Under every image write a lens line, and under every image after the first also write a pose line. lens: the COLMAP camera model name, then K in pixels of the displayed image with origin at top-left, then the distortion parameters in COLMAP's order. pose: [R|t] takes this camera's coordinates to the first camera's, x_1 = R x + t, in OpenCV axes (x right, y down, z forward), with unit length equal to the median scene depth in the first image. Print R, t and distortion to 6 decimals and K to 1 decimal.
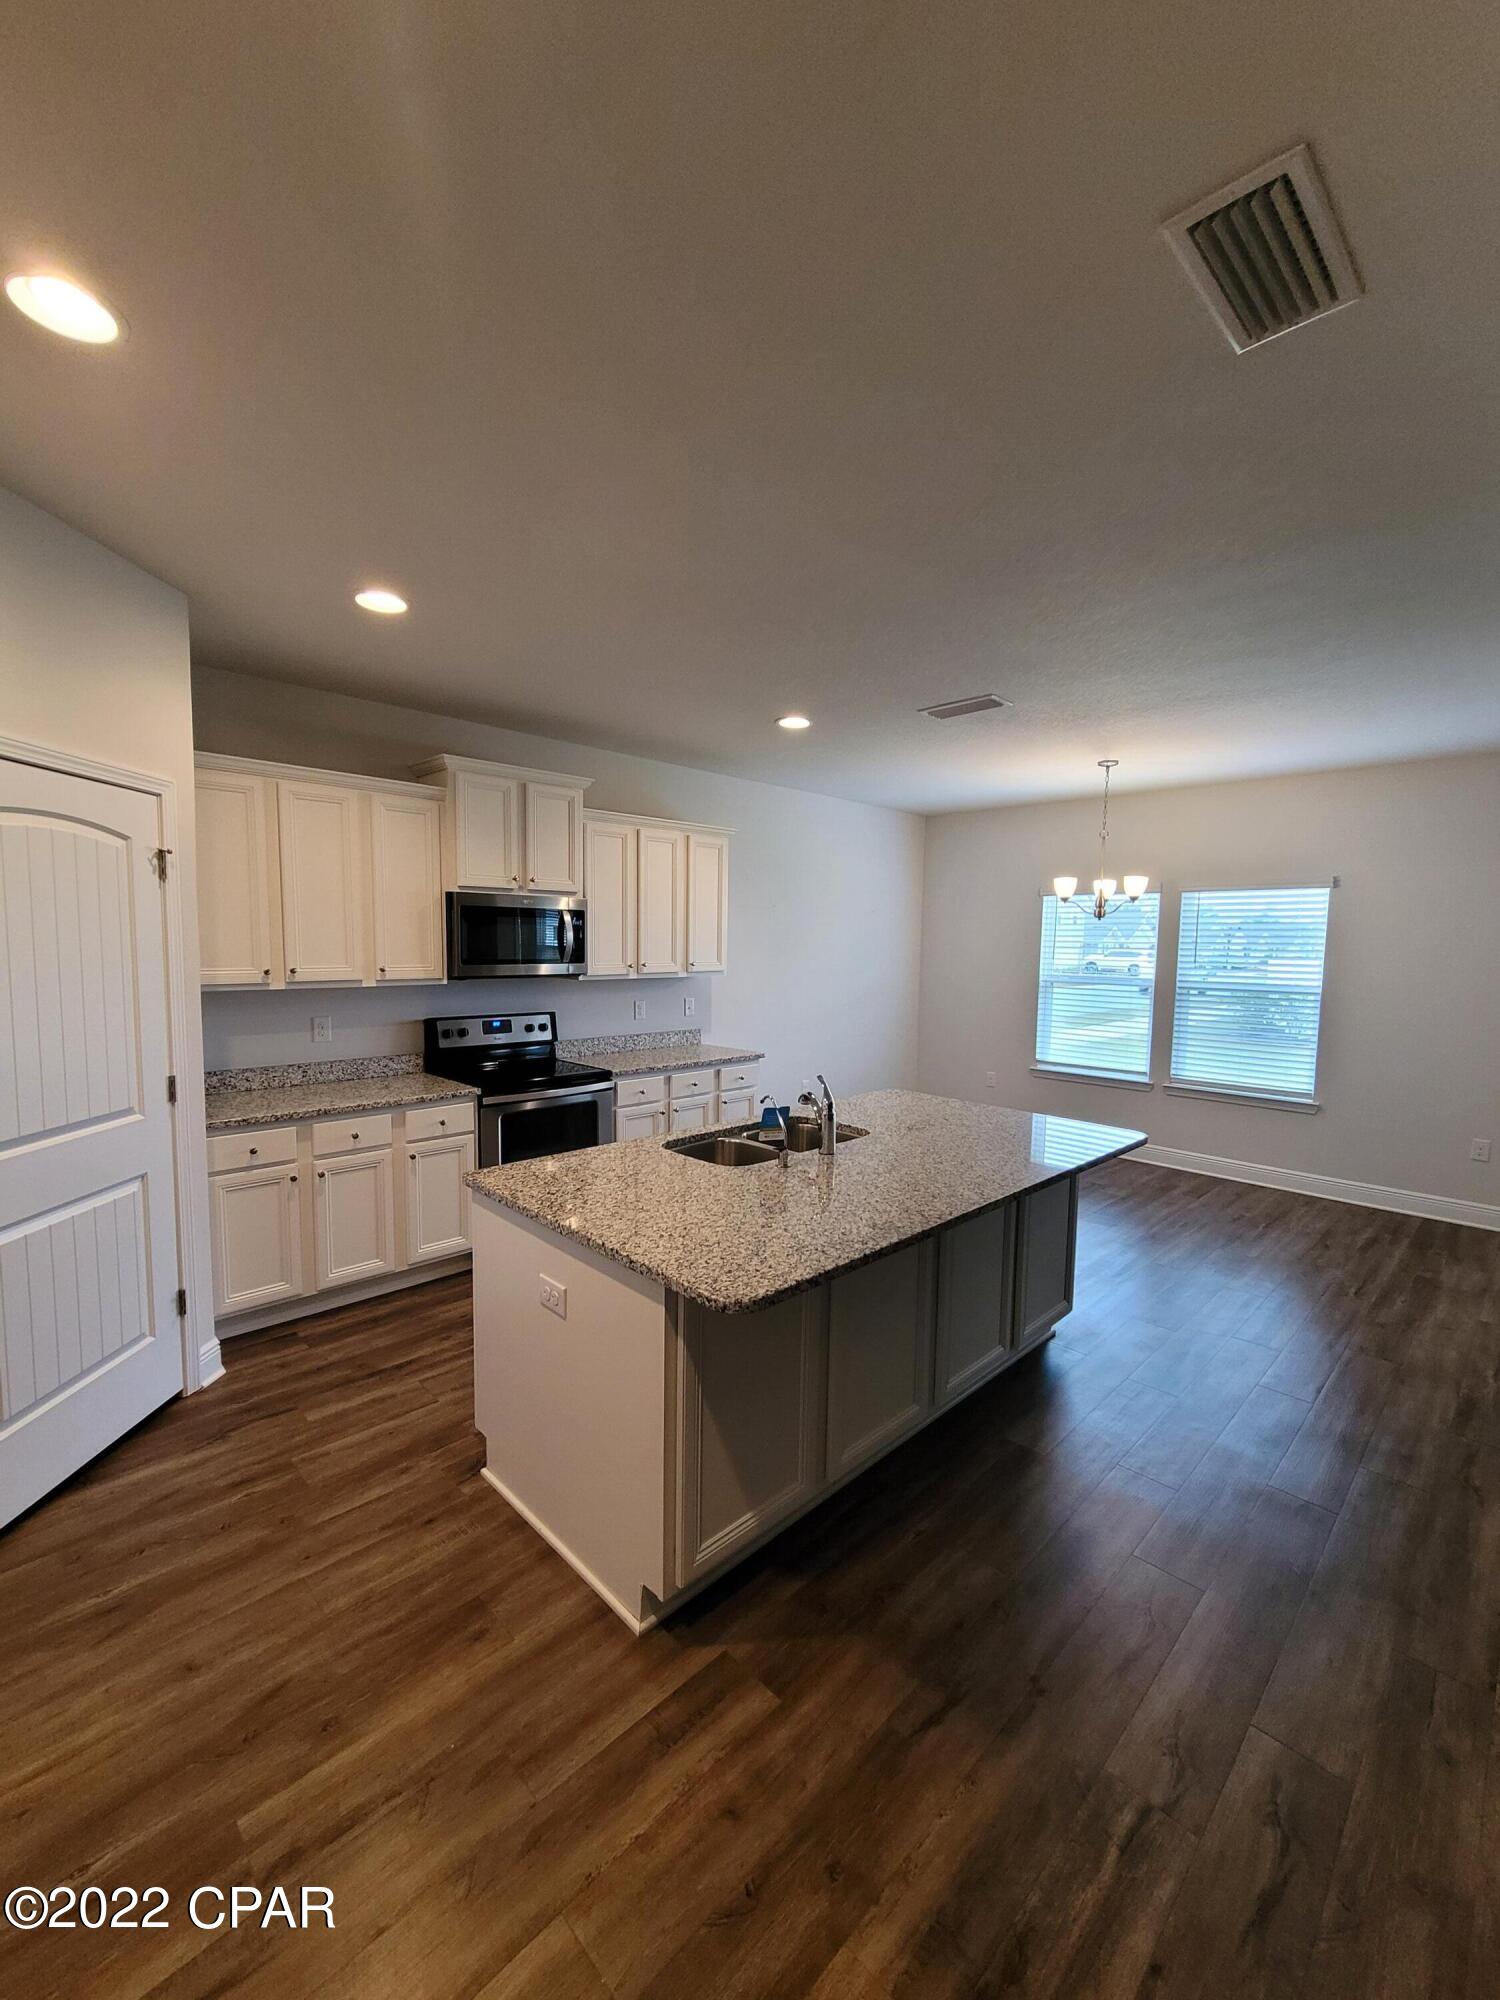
lens RADIAL K [[816.9, 0, 744.7], [0, 816.9, 1009.5], [0, 0, 1]] dist [-0.002661, 0.002051]
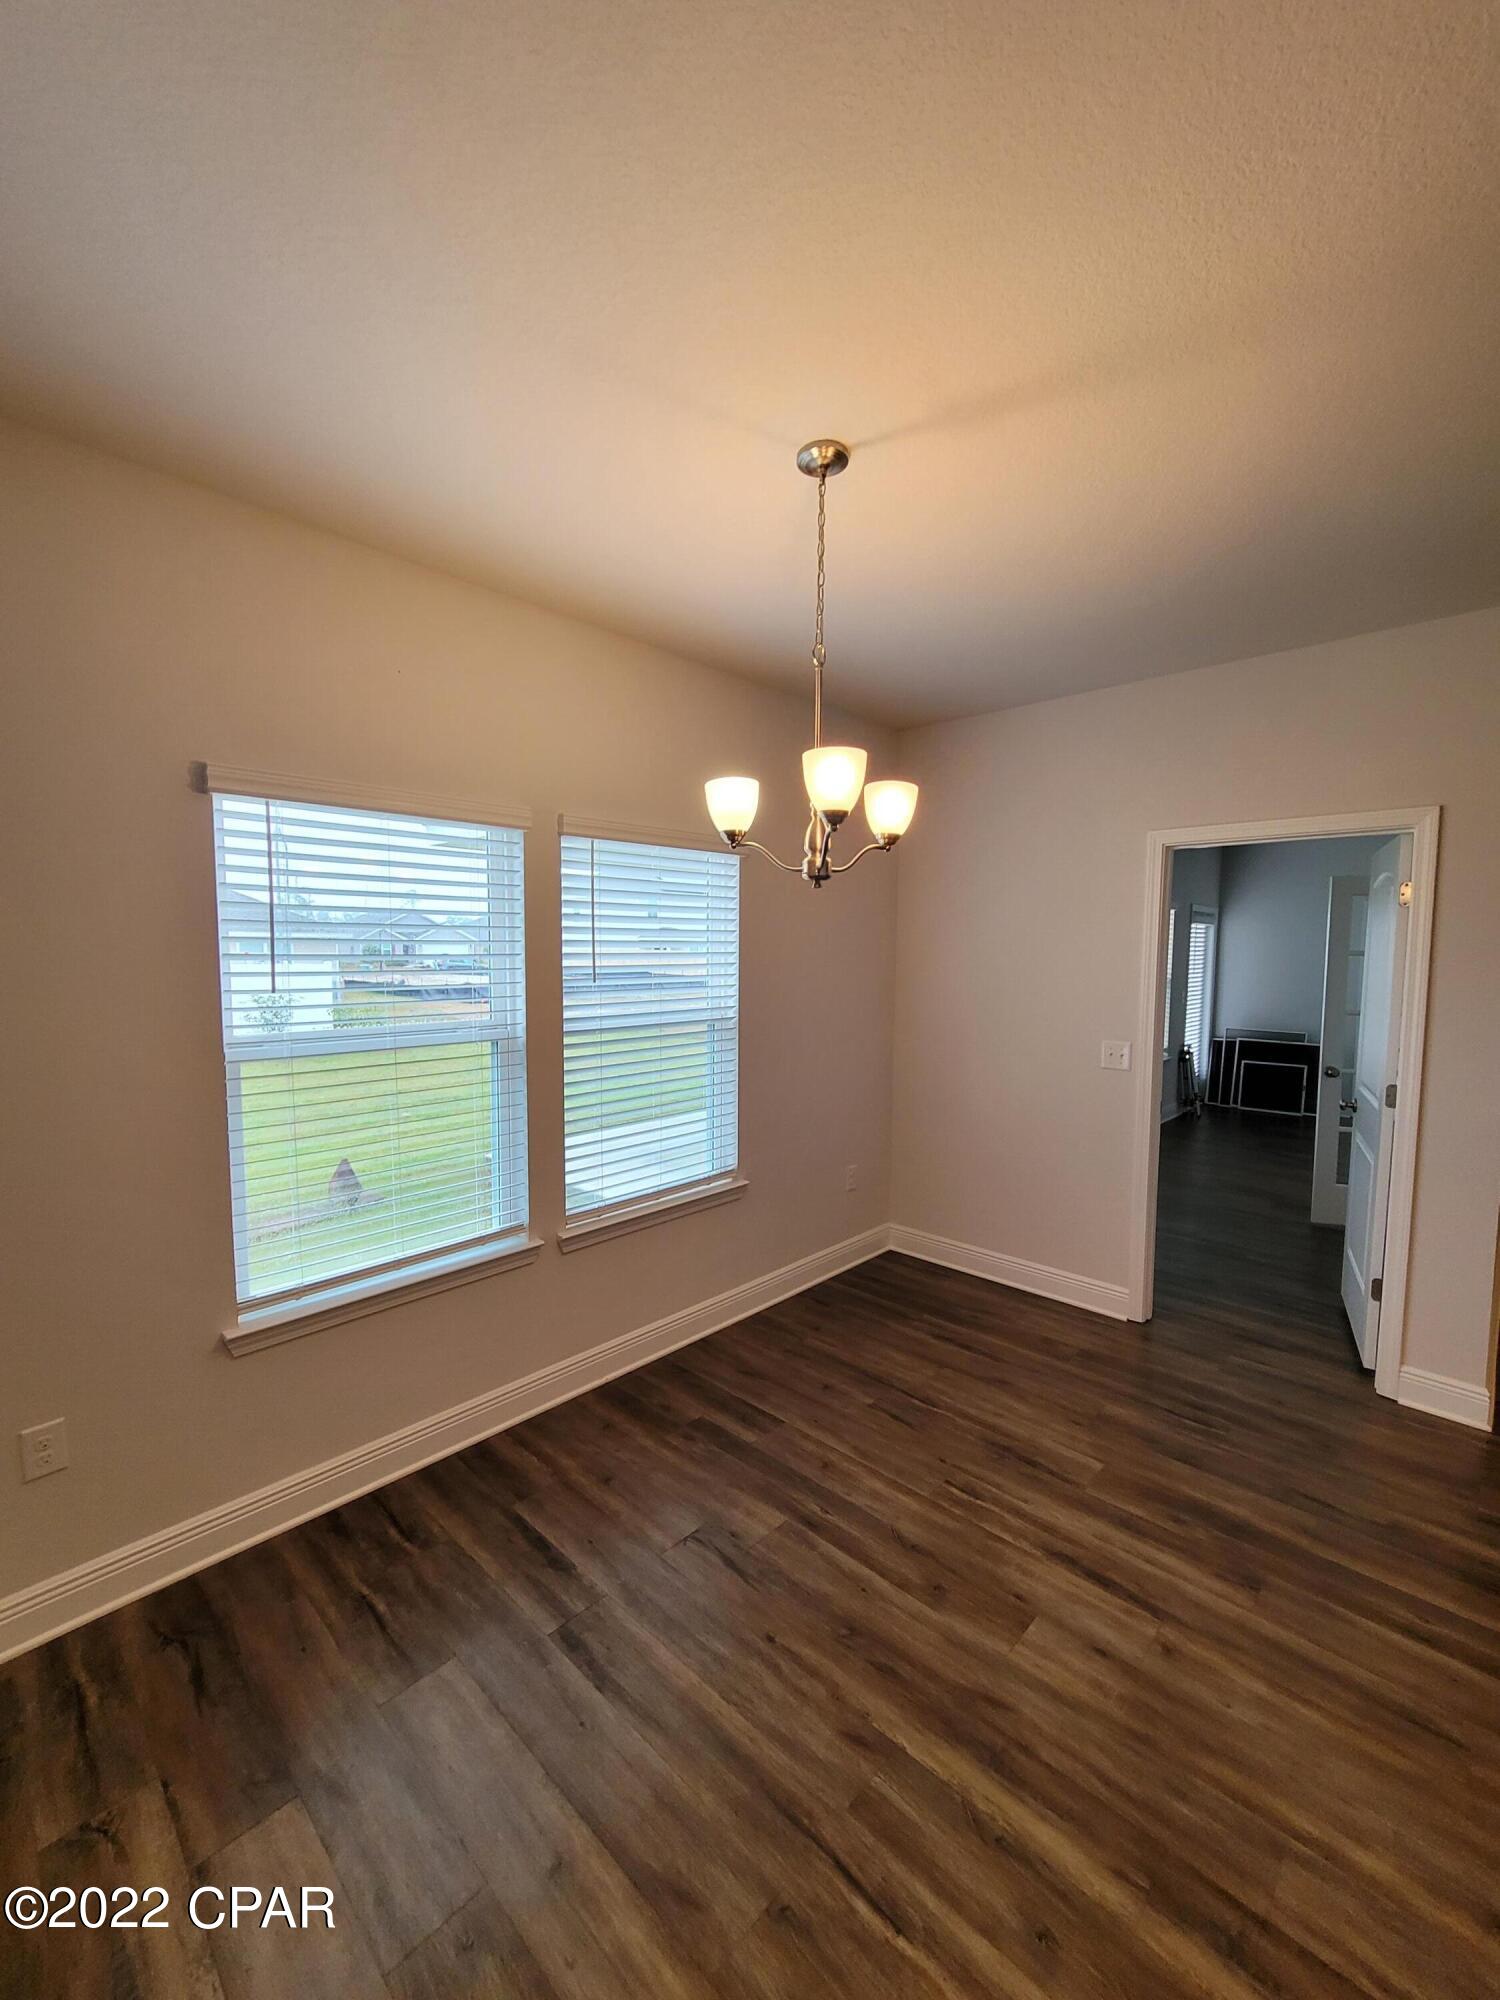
lens RADIAL K [[816.9, 0, 749.6], [0, 816.9, 1014.4], [0, 0, 1]] dist [-0.002661, 0.002051]
pose [[-0.024620, -0.095396, 0.995135, 0.056472], [0.079106, 0.992129, 0.097065, -0.110195], [-0.996562, 0.081111, -0.016879, 1.254890]]
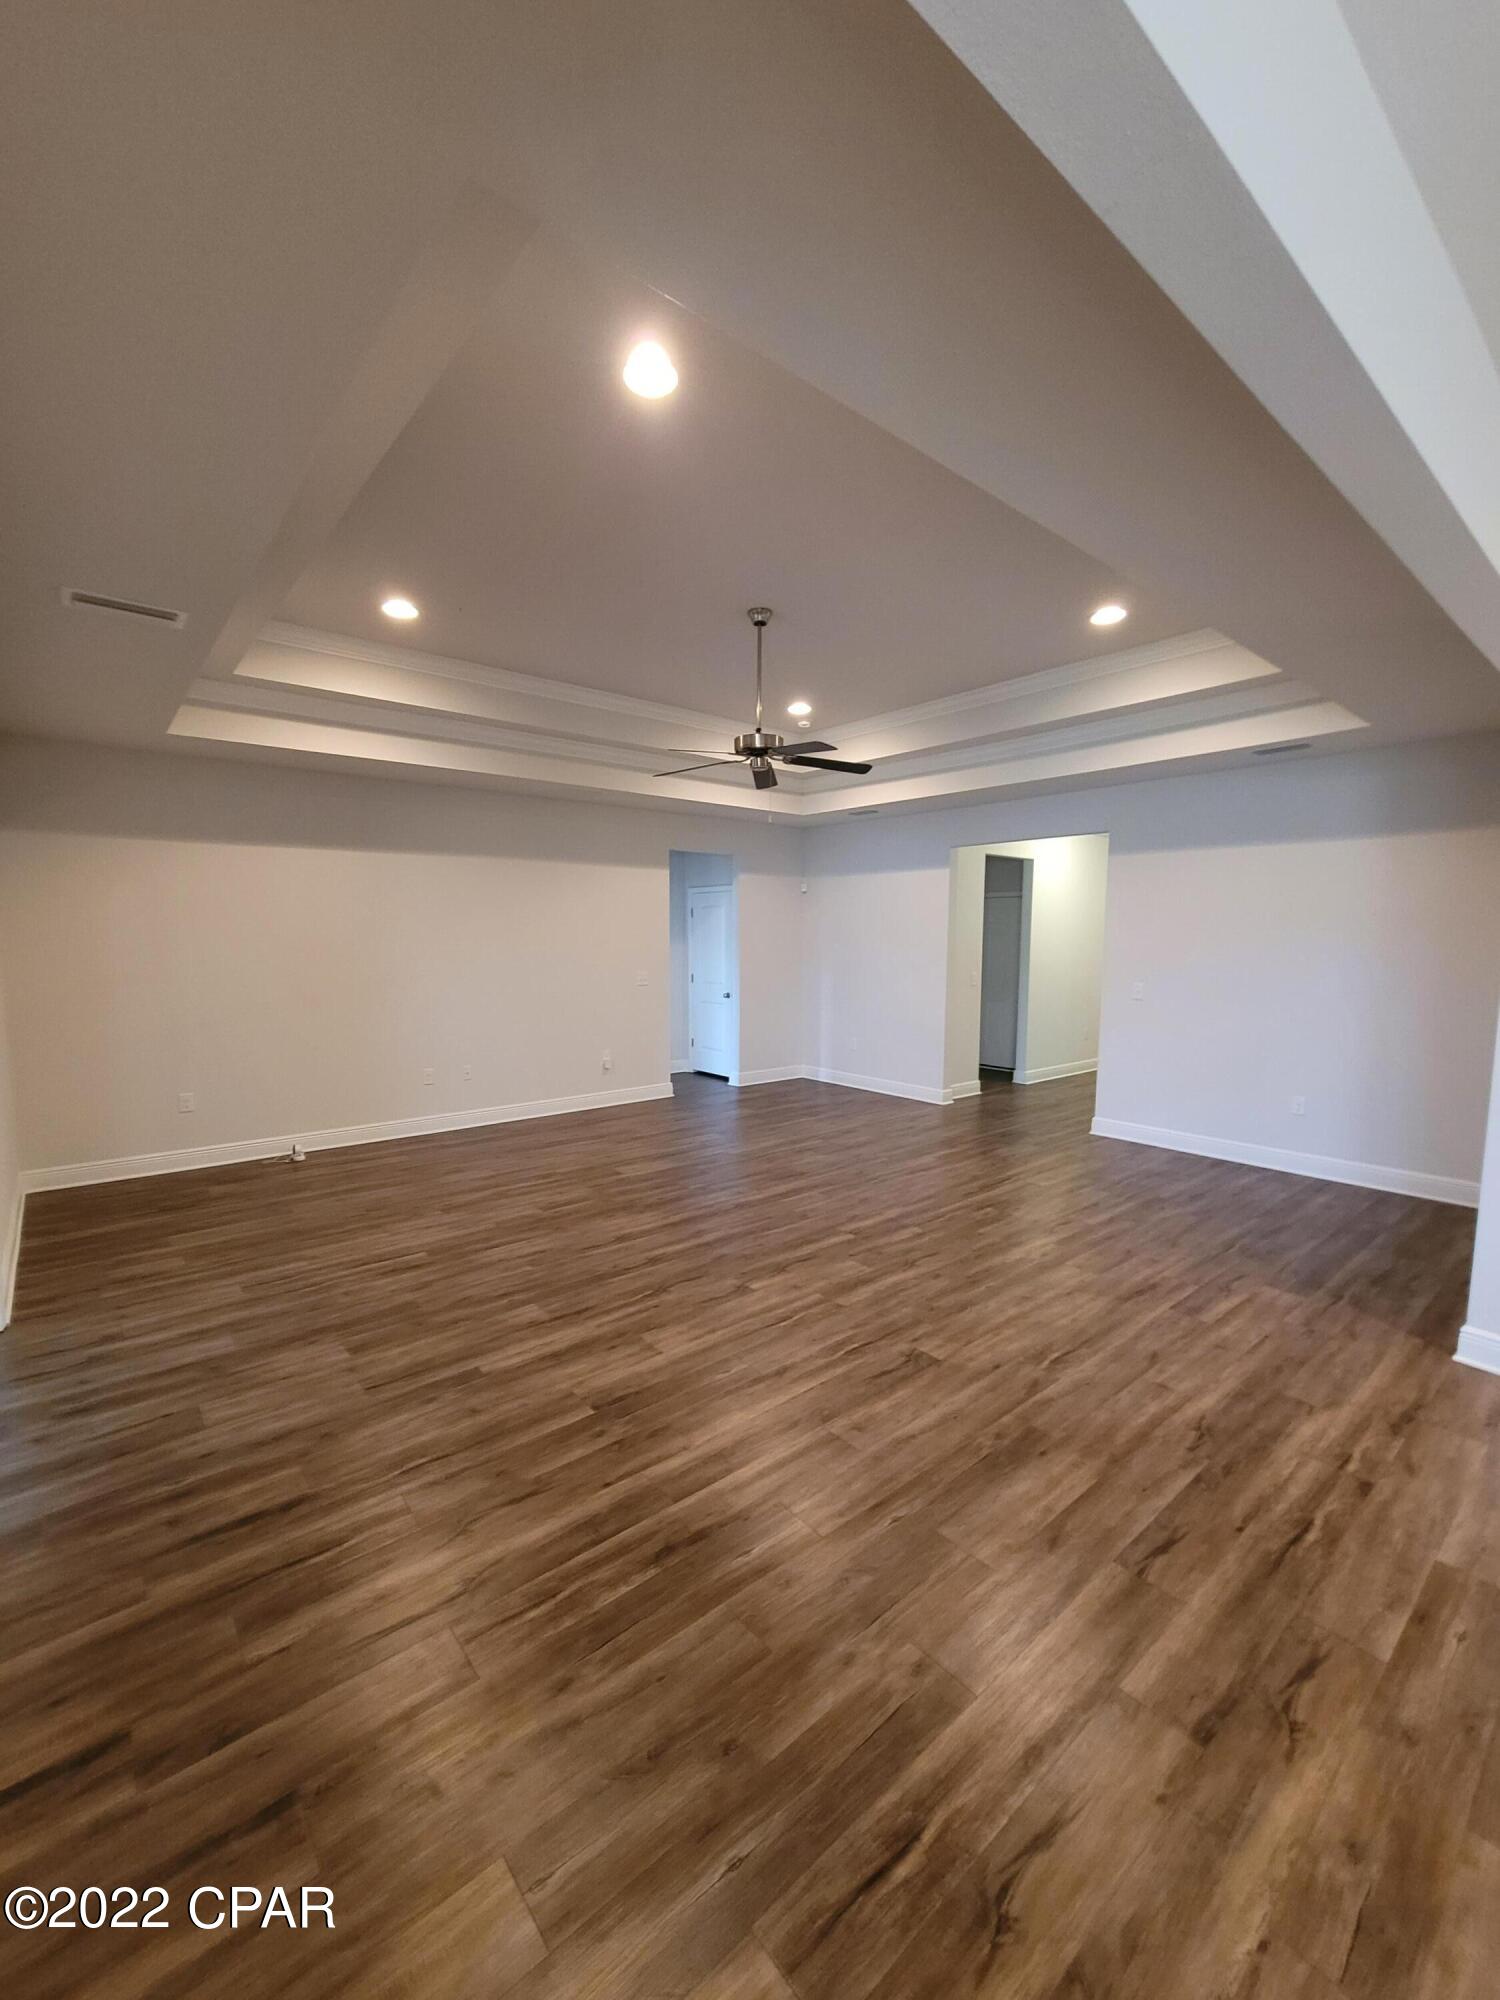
lens RADIAL K [[816.9, 0, 745.4], [0, 816.9, 1001.1], [0, 0, 1]] dist [-0.002661, 0.002051]
pose [[-0.996535, -0.029182, 0.077891, 0.567547], [-0.015691, 0.985577, 0.168498, -0.046465], [-0.081685, 0.166692, -0.982620, 0.681946]]
